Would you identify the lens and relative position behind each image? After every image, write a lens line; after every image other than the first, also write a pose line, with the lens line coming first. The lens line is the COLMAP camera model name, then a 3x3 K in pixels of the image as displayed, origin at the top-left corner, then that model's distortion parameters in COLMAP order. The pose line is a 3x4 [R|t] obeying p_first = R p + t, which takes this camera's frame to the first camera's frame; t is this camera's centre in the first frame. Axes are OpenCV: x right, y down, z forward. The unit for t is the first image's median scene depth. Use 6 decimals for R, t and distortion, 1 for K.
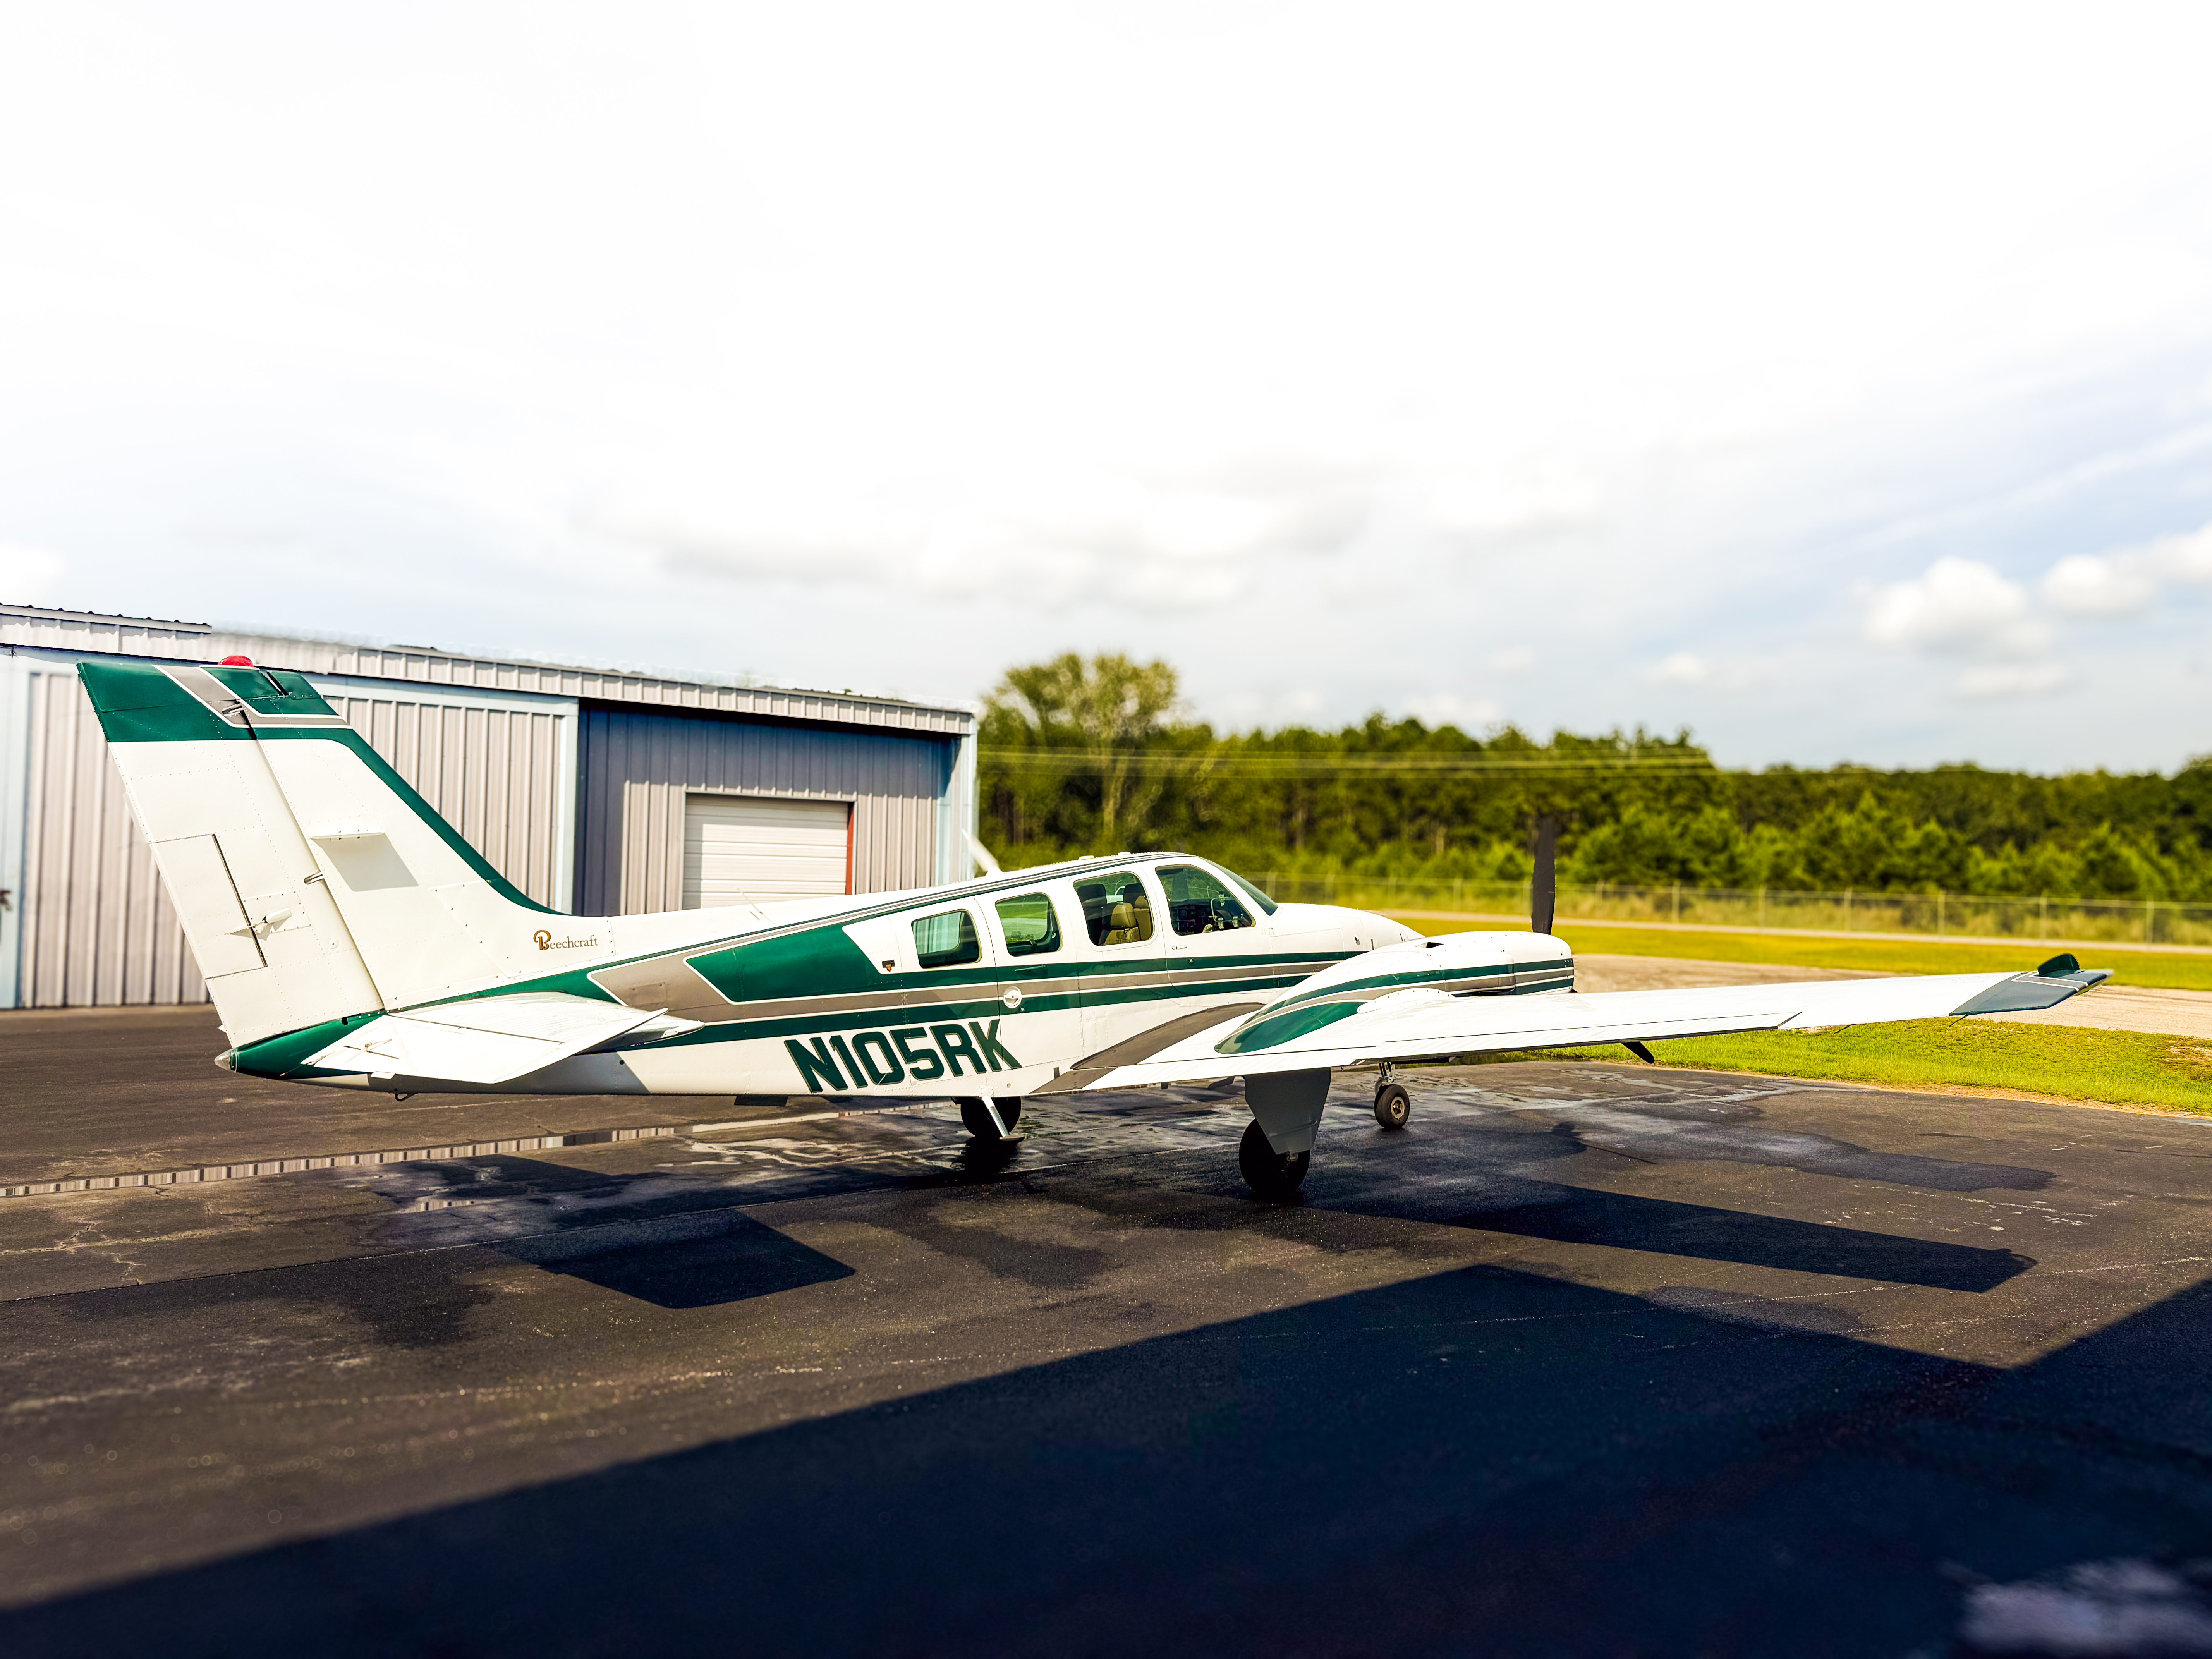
lens RADIAL K [[1610.0, 0, 1106.0], [0, 1610.0, 829.5], [0, 0, 1]] dist [-0.003912, -0.001960]
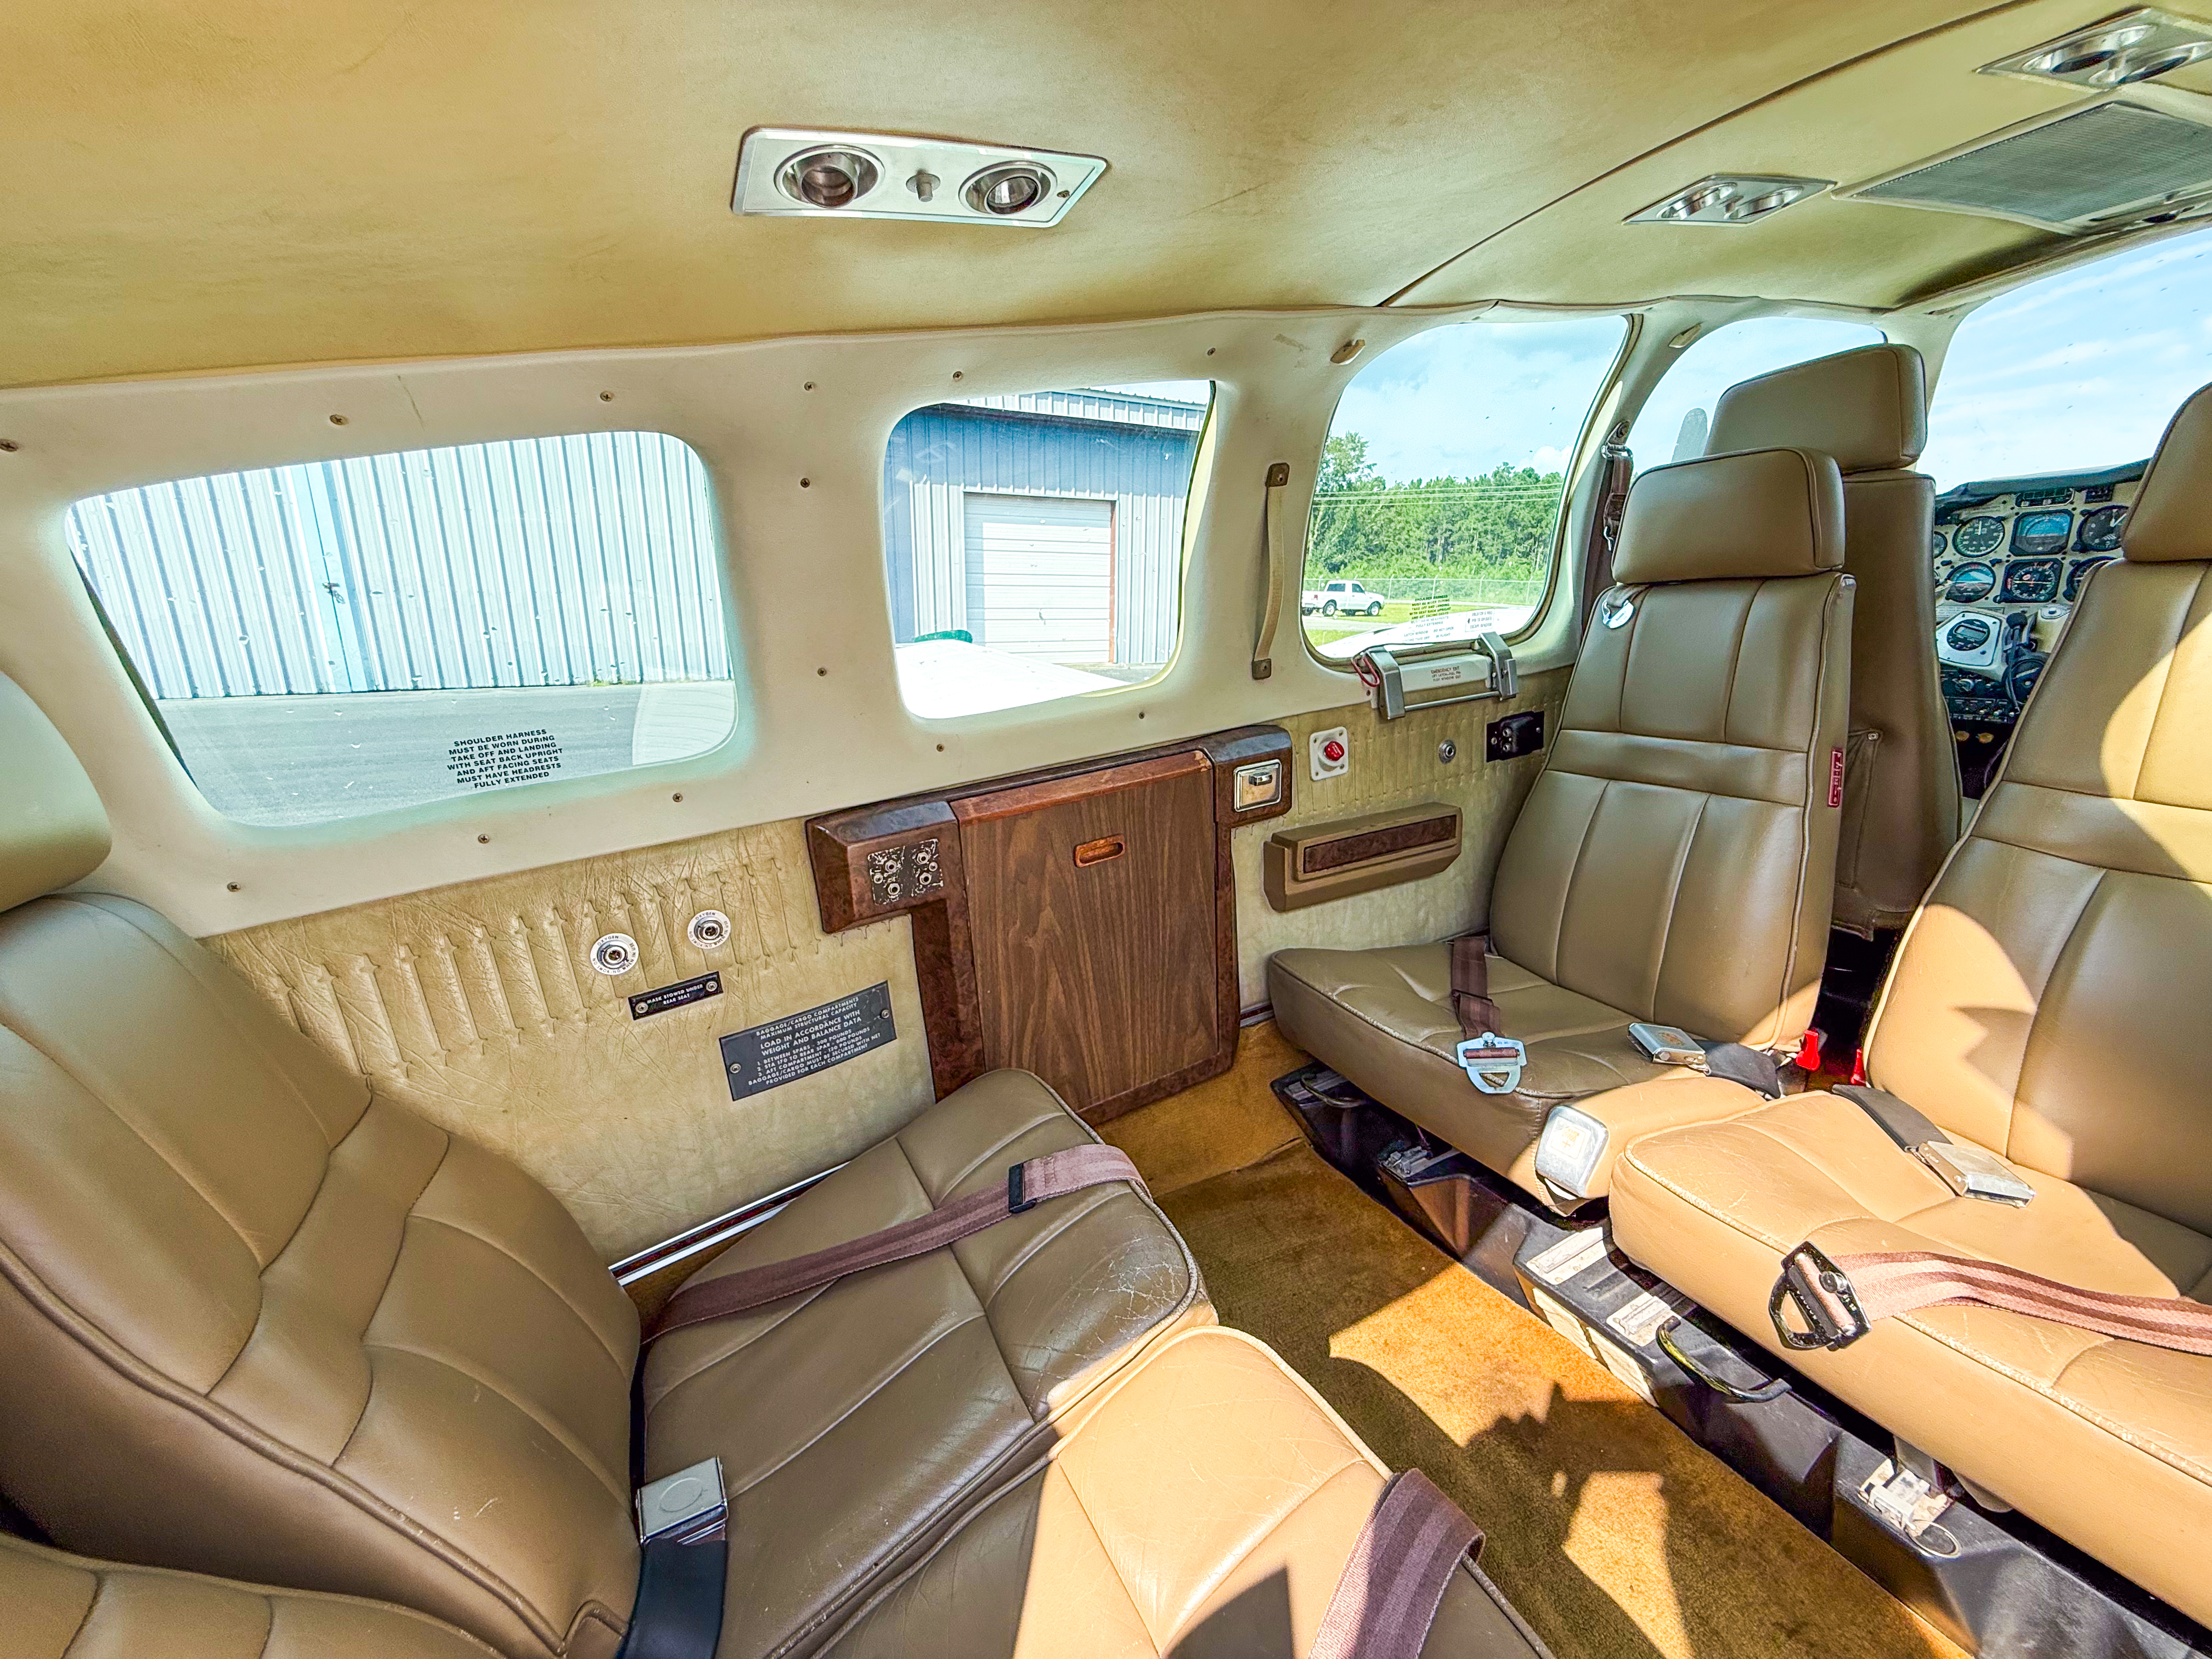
lens RADIAL K [[886.6, 0, 1102.9], [0, 886.6, 834.0], [0, 0, 1]] dist [-0.001232, 0.000292]
pose [[0.977850, 0.044681, -0.204484, -0.081230], [0.017330, 0.956313, 0.291832, 0.064966], [0.208590, -0.288911, 0.934356, 0.957905]]
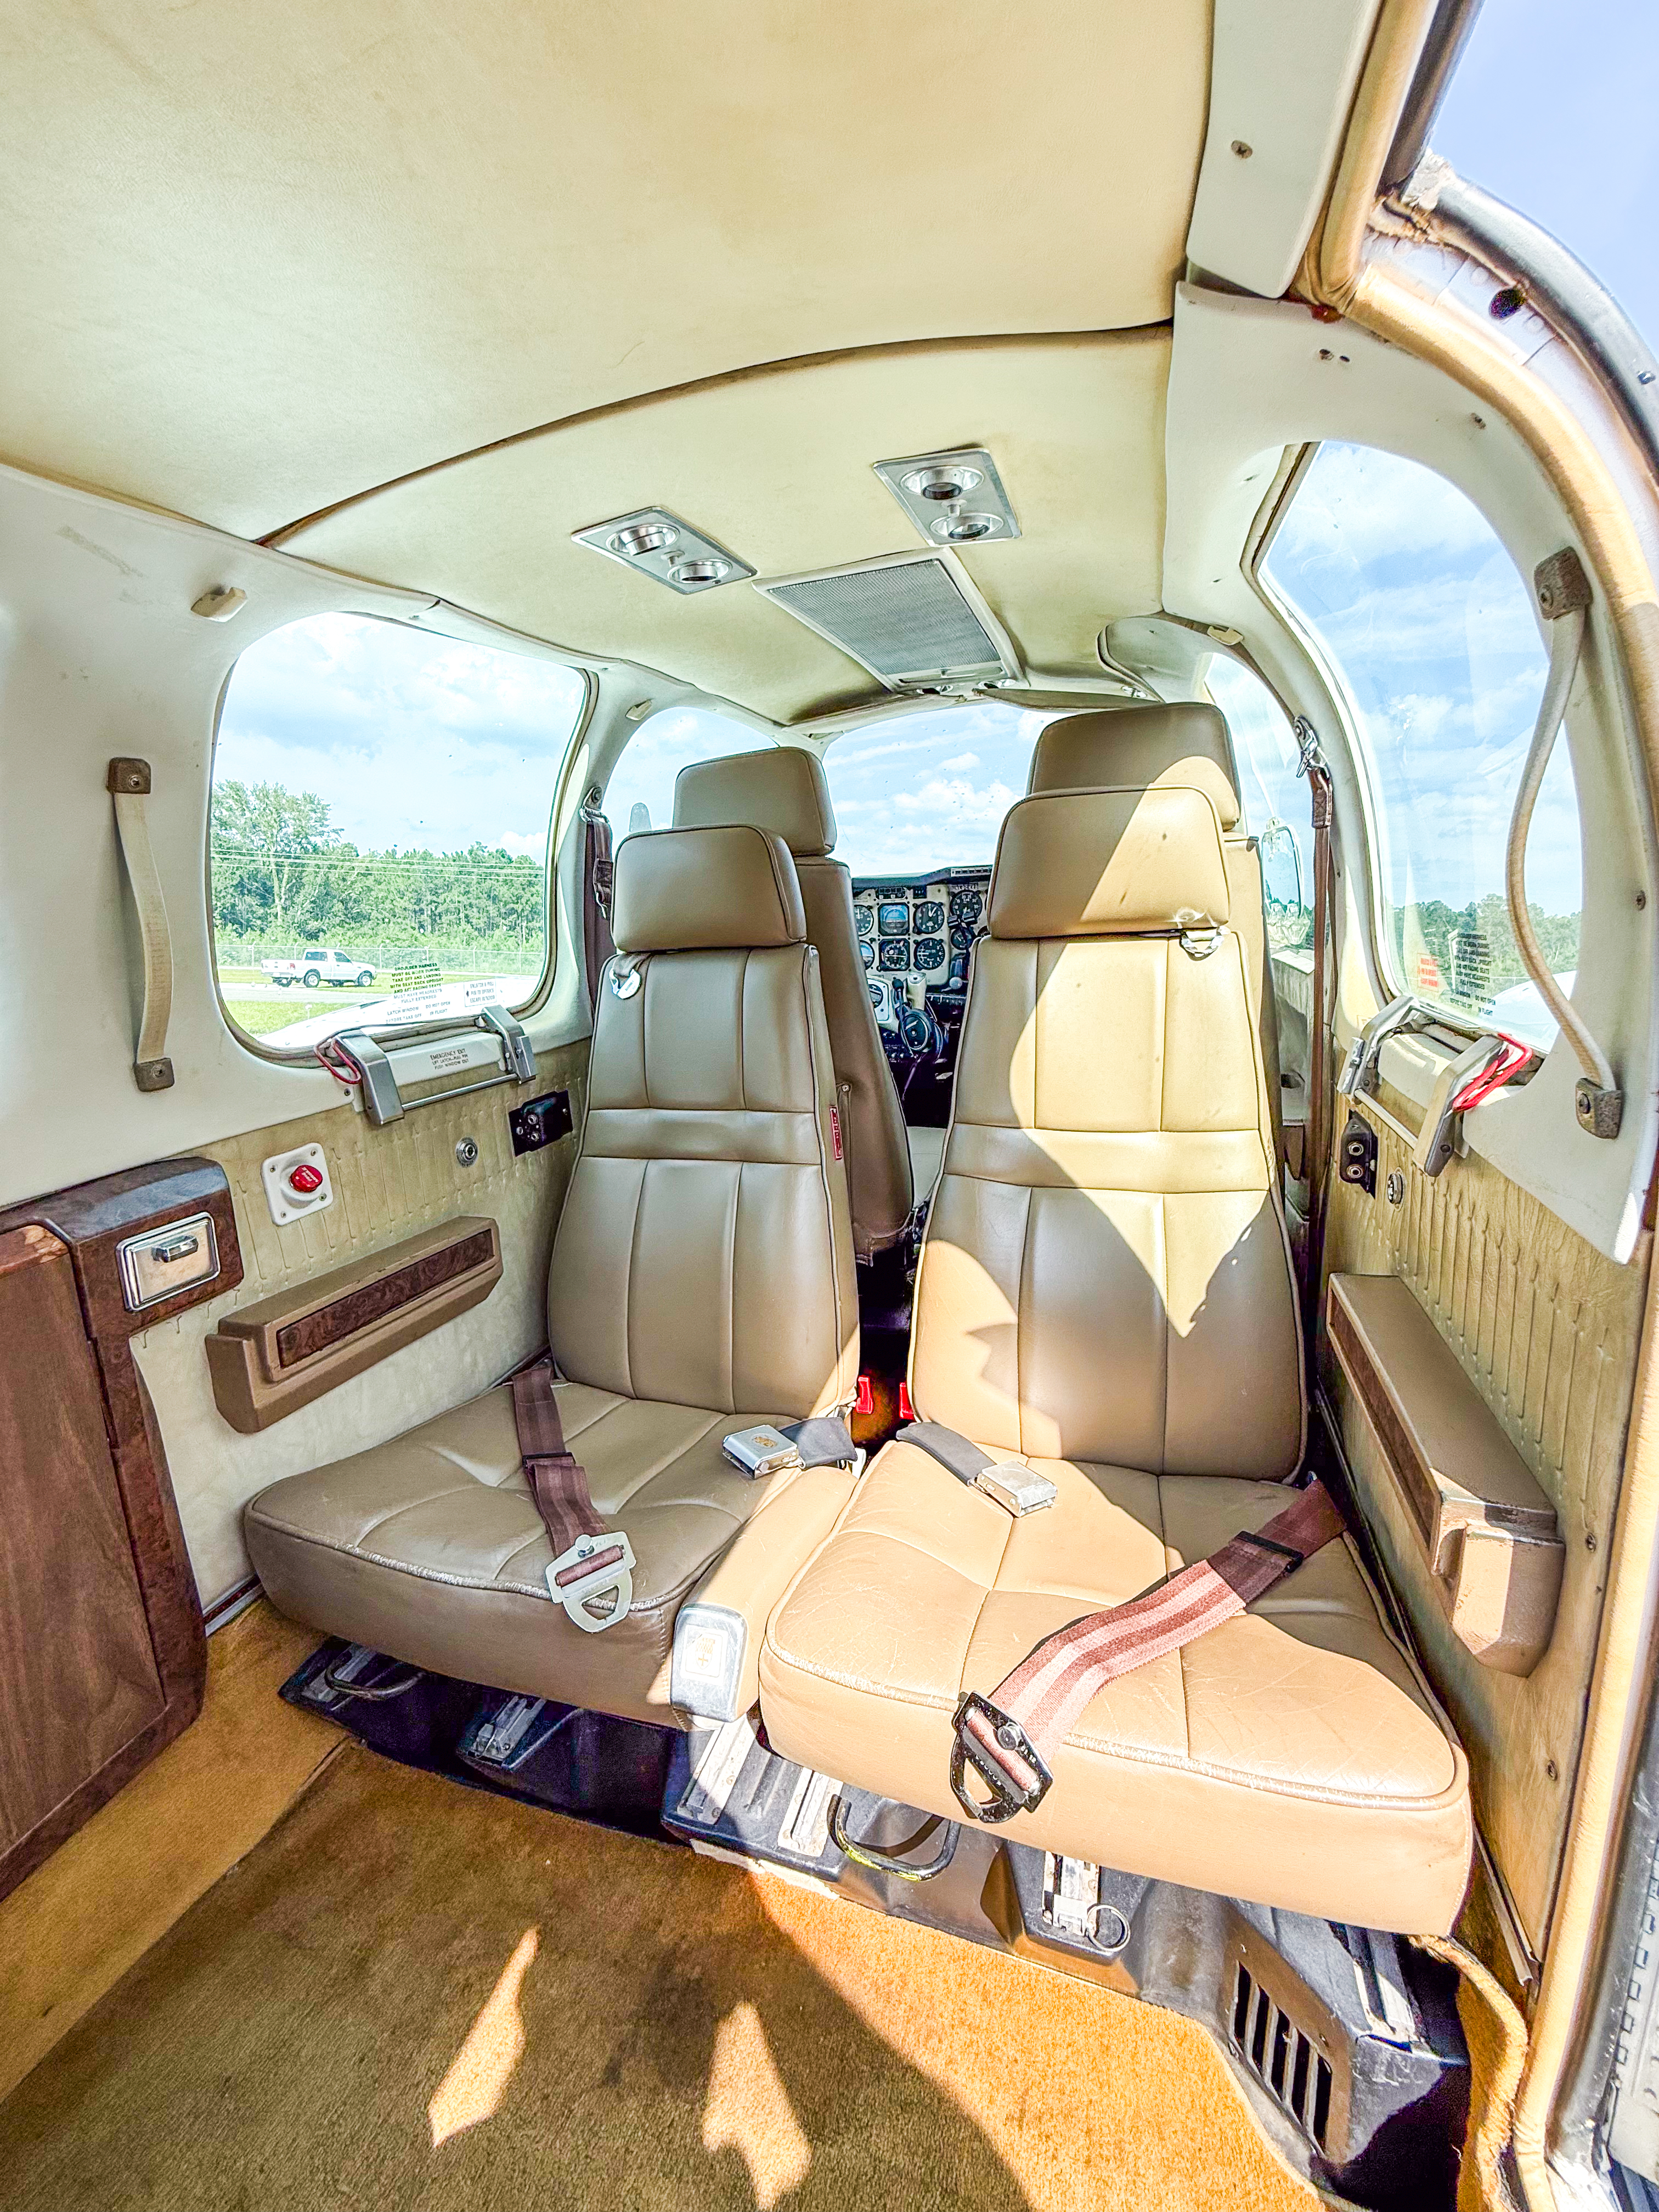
lens RADIAL K [[886.6, 0, 825.9], [0, 886.6, 1102.4], [0, 0, 1]] dist [-0.001232, 0.000292]
pose [[0.851197, -0.086818, 0.517617, -0.076408], [-0.013569, 0.982254, 0.187063, 0.066200], [-0.524672, -0.166251, 0.834913, 0.985202]]
